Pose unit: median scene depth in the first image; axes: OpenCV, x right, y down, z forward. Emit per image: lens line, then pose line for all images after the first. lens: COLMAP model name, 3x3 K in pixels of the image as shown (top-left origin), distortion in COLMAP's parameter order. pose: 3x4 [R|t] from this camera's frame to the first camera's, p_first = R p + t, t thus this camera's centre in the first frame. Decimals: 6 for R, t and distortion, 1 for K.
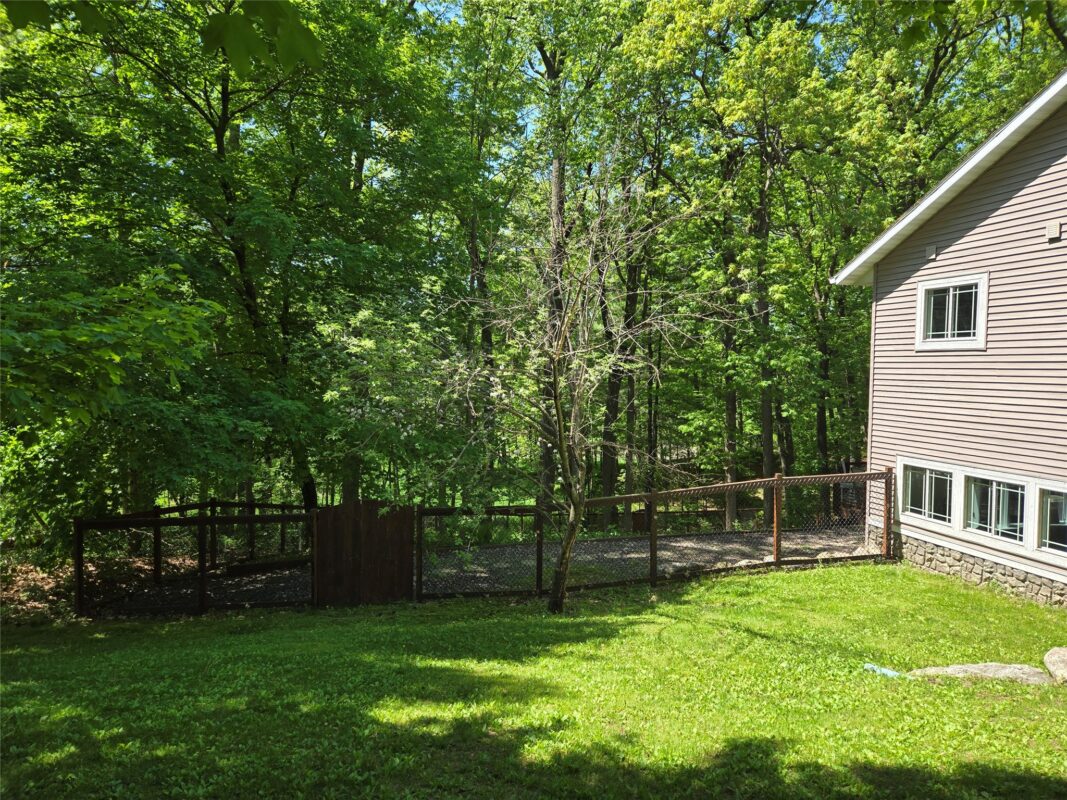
lens RADIAL K [[706.0, 0, 529.8], [0, 706.0, 397.8], [0, 0, 1]] dist [0.073275, -0.058266]
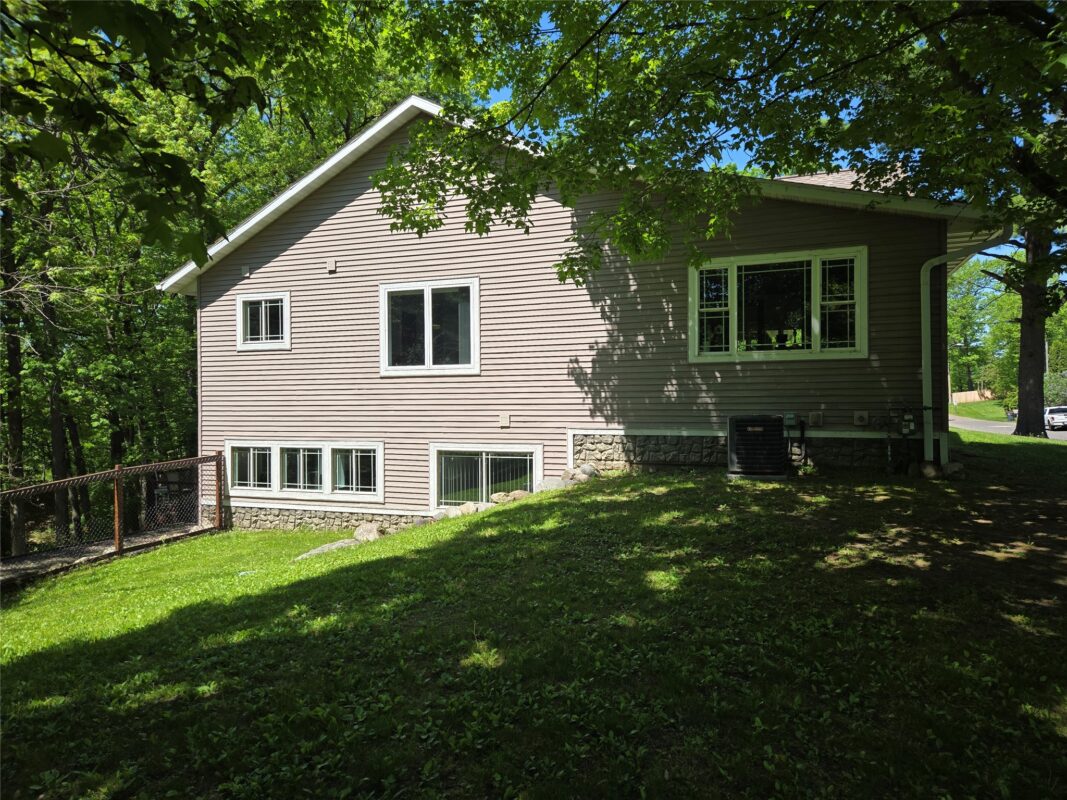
lens RADIAL K [[706.0, 0, 529.8], [0, 706.0, 397.8], [0, 0, 1]] dist [0.073275, -0.058266]
pose [[0.590524, -0.011747, 0.806935, -0.138243], [0.049310, 0.998551, -0.021549, 0.061905], [-0.805512, 0.052515, 0.590247, -0.097726]]
